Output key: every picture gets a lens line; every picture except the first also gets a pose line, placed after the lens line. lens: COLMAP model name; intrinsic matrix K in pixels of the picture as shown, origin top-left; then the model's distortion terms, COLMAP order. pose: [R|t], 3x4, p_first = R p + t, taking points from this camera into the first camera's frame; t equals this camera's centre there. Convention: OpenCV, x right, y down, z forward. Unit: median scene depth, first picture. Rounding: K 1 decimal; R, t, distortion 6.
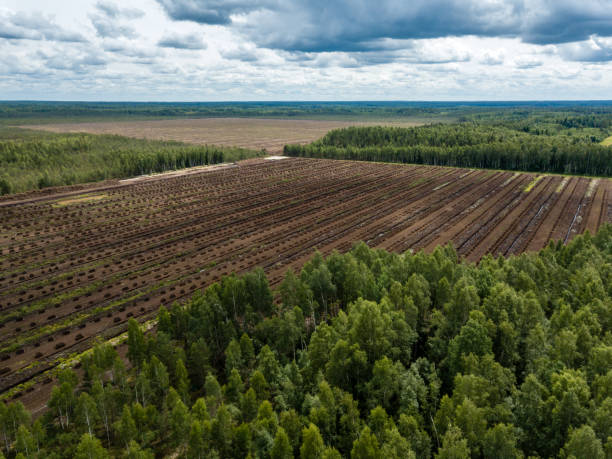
lens RADIAL K [[479.7, 0, 306.0], [0, 479.7, 229.5], [0, 0, 1]] dist [0.026271, -0.004291]
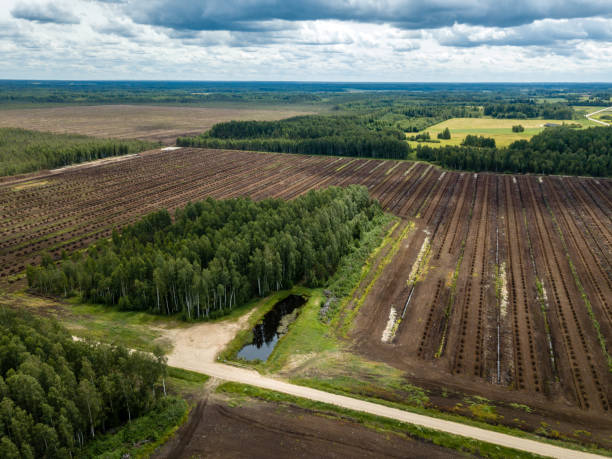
lens RADIAL K [[479.7, 0, 306.0], [0, 479.7, 229.5], [0, 0, 1]] dist [0.026271, -0.004291]
pose [[0.978568, -0.053970, 0.198727, 0.027259], [0.046246, 0.997991, 0.043312, 0.029352], [-0.200666, -0.033193, 0.979097, -0.373152]]
